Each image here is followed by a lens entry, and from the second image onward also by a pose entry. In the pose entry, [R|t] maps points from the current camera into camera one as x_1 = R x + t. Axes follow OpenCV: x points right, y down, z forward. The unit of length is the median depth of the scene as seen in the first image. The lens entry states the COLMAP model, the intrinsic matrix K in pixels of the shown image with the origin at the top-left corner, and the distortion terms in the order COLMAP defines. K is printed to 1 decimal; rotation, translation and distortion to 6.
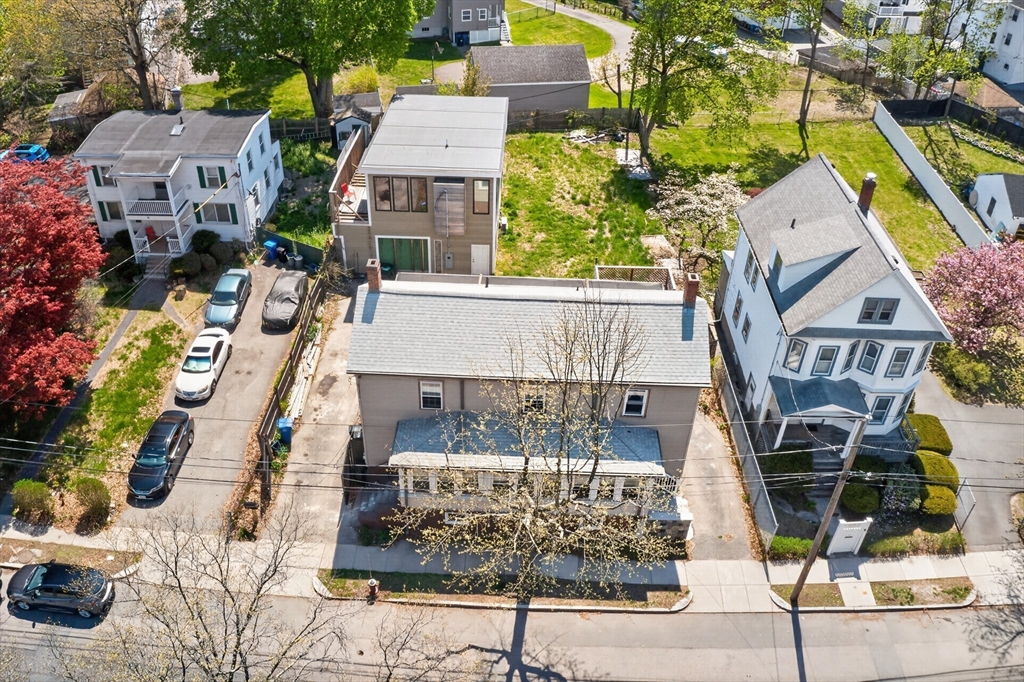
lens RADIAL K [[820.4, 0, 517.4], [0, 820.4, 338.7], [0, 0, 1]] dist [-0.183527, 0.018192]
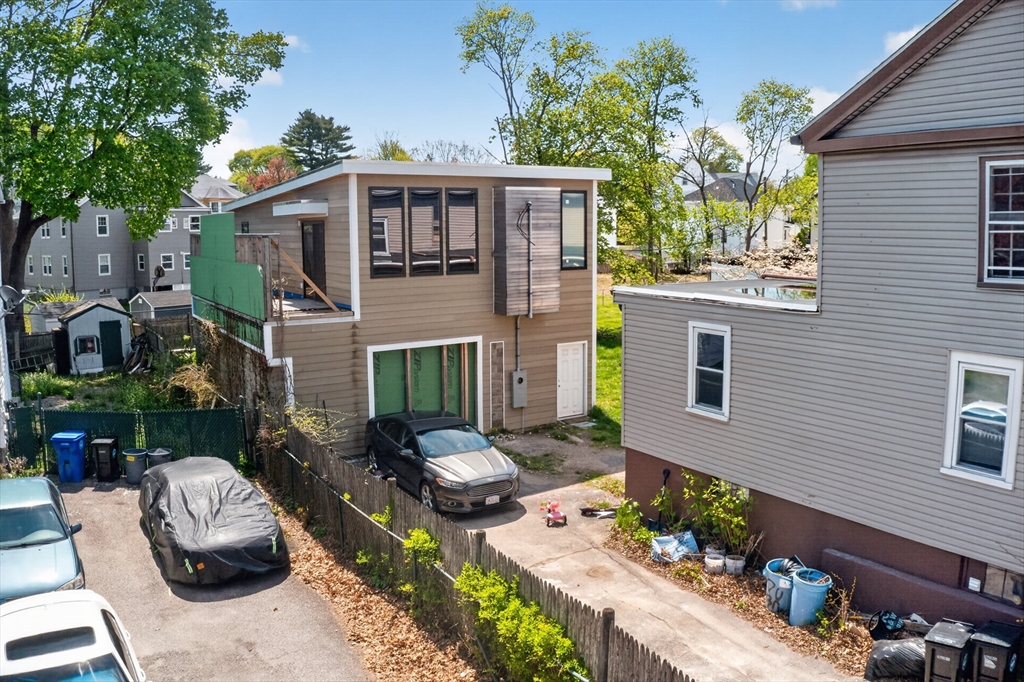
lens RADIAL K [[820.4, 0, 507.8], [0, 820.4, 338.4], [0, 0, 1]] dist [-0.183527, 0.018192]
pose [[0.837817, -0.115266, 0.533645, -0.356170], [0.361097, 0.850114, -0.383295, 0.057892], [-0.409478, 0.513829, 0.753862, 0.694180]]
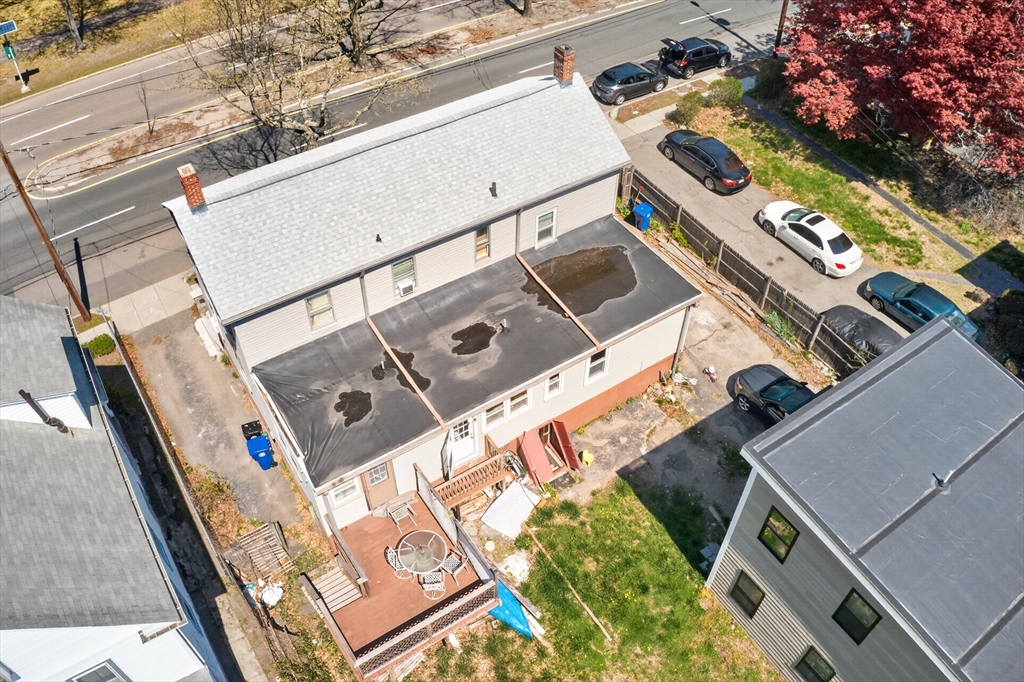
lens RADIAL K [[820.4, 0, 506.7], [0, 820.4, 332.5], [0, 0, 1]] dist [-0.183527, 0.018192]
pose [[-0.828284, 0.383007, -0.408963, 0.228482], [-0.361248, 0.192896, 0.912300, -0.547982], [0.428304, 0.903381, -0.021412, 0.898755]]
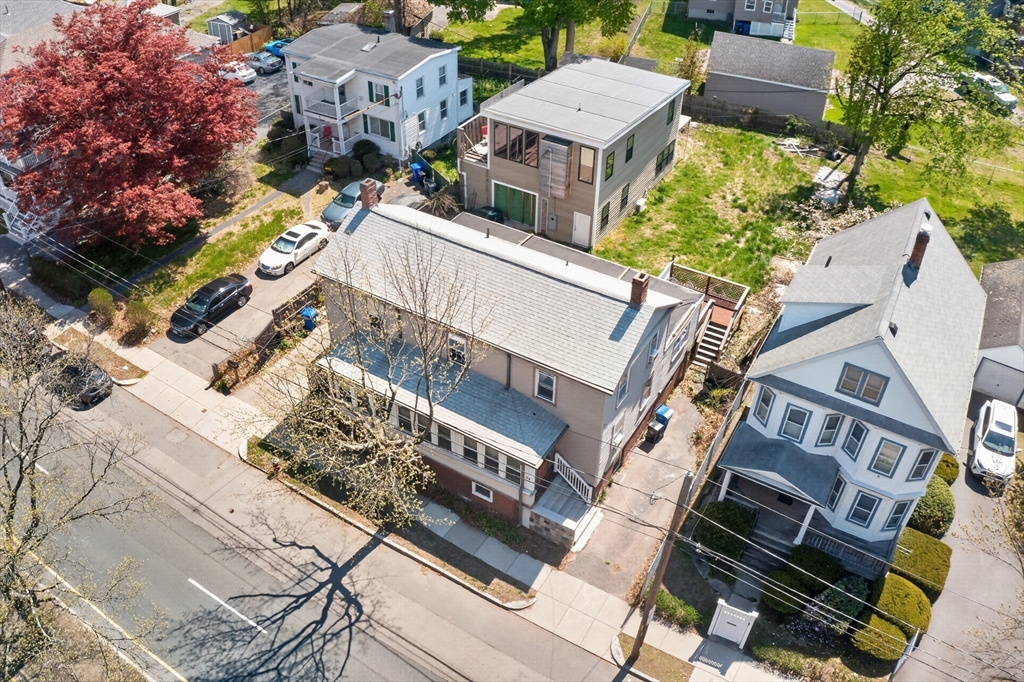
lens RADIAL K [[820.4, 0, 509.5], [0, 820.4, 339.4], [0, 0, 1]] dist [-0.183527, 0.018192]
pose [[0.863321, 0.305019, -0.402046, 0.340523], [-0.296473, 0.951246, 0.085055, -0.030293], [0.408388, 0.045766, 0.911661, 0.081272]]
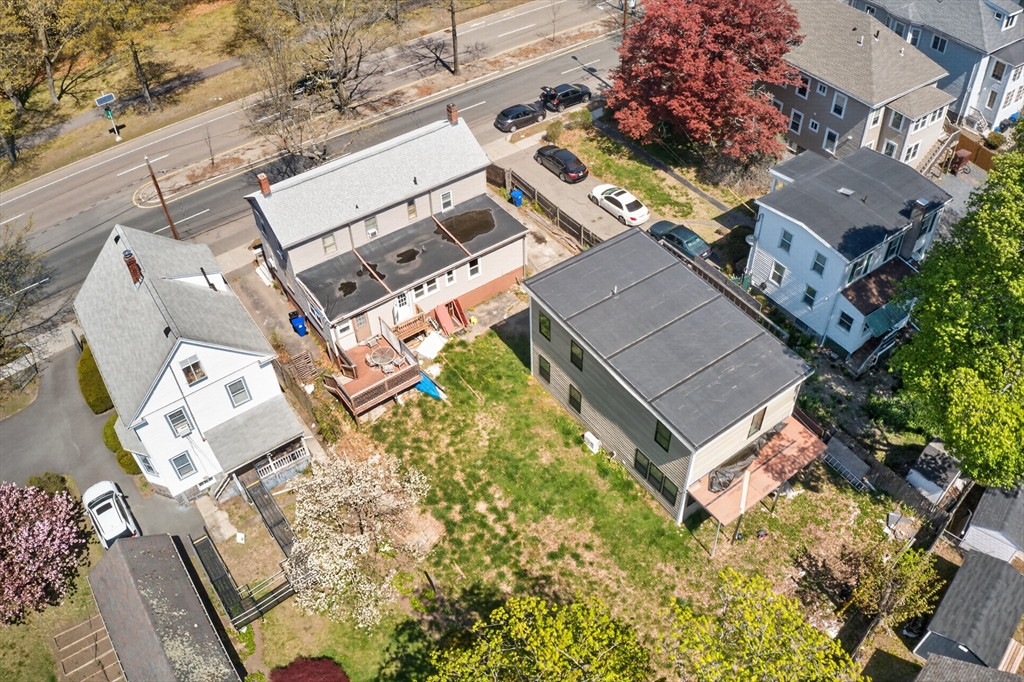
lens RADIAL K [[820.4, 0, 512.4], [0, 820.4, 341.7], [0, 0, 1]] dist [-0.183527, 0.018192]
pose [[-0.805541, 0.414286, -0.423640, 0.413776], [-0.356703, 0.231850, 0.904991, -1.031337], [0.473146, 0.880121, -0.038988, 1.087021]]
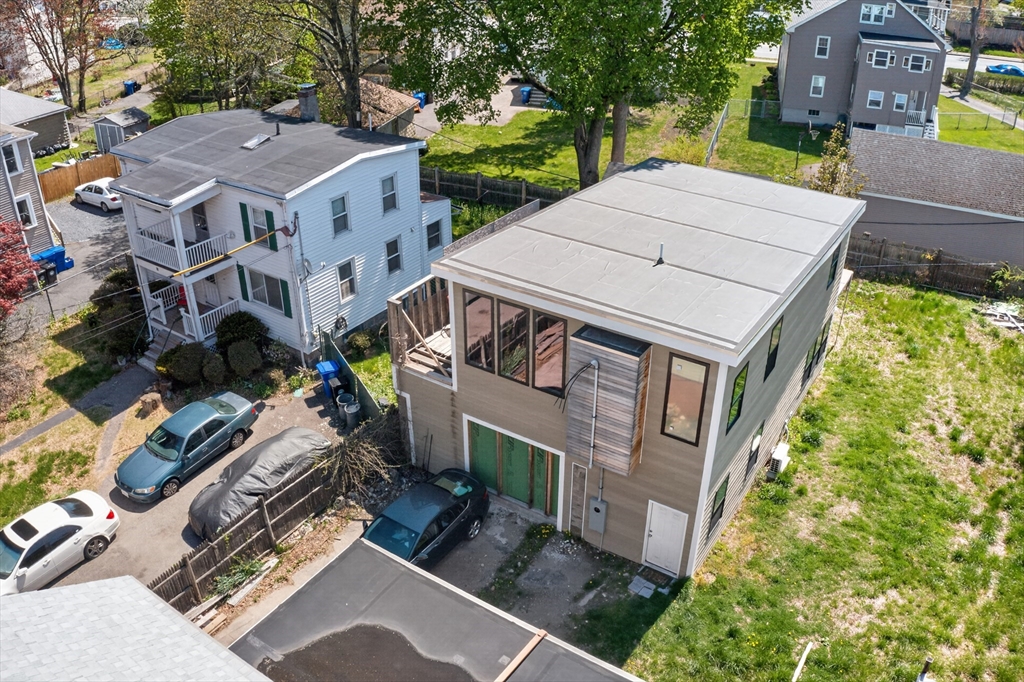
lens RADIAL K [[820.4, 0, 511.4], [0, 820.4, 336.9], [0, 0, 1]] dist [-0.183527, 0.018192]
pose [[0.843807, 0.238430, -0.480771, 0.068205], [-0.305204, 0.950102, -0.064481, -0.155656], [0.441407, 0.201143, 0.874472, 0.627168]]
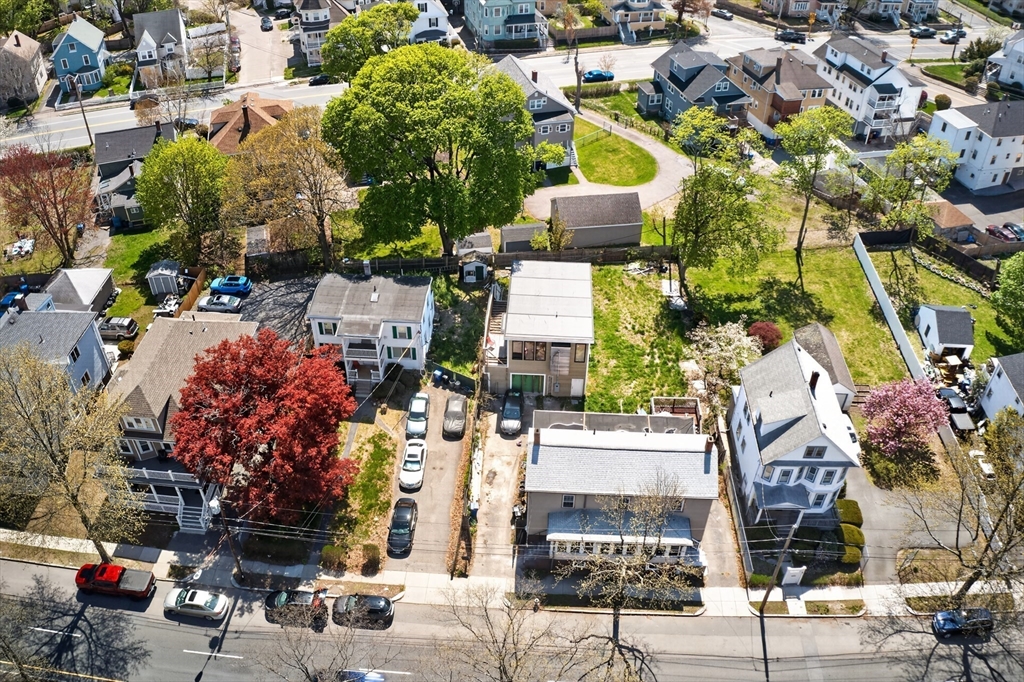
lens RADIAL K [[820.4, 0, 518.2], [0, 820.4, 336.0], [0, 0, 1]] dist [-0.183527, 0.018192]
pose [[0.999461, 0.004115, -0.032576, -0.115472], [-0.003123, 0.999531, 0.030474, -0.260819], [0.032686, -0.030356, 0.999005, -0.605634]]
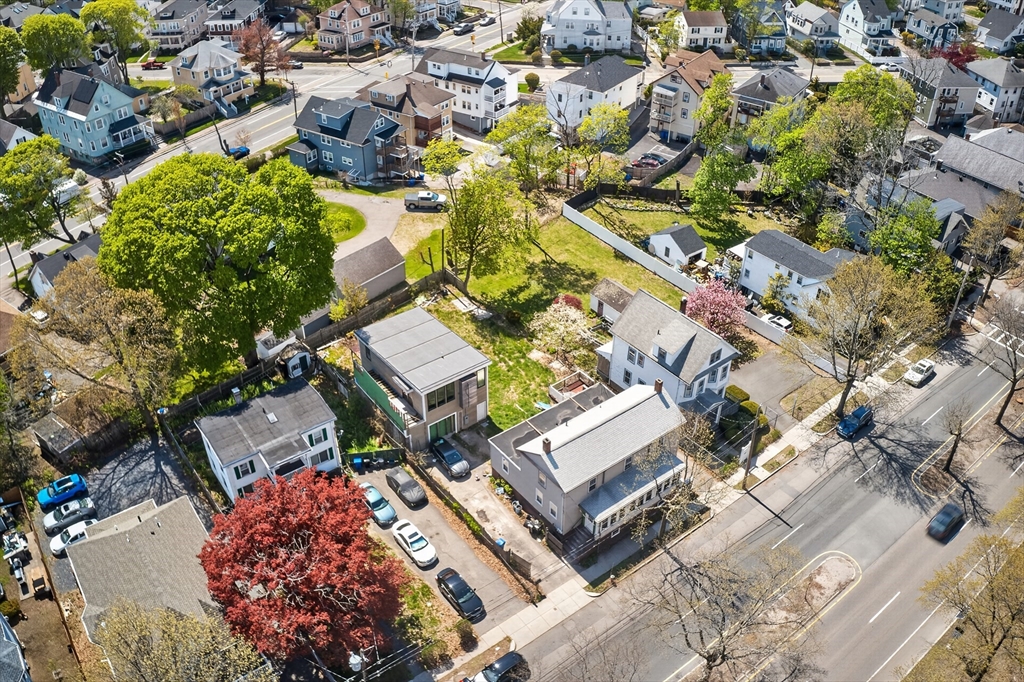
lens RADIAL K [[820.4, 0, 520.1], [0, 820.4, 338.2], [0, 0, 1]] dist [-0.183527, 0.018192]
pose [[0.775738, -0.389553, 0.496466, -0.814104], [0.394372, 0.913437, 0.100515, -0.397867], [-0.492646, 0.117819, 0.862217, -0.533537]]
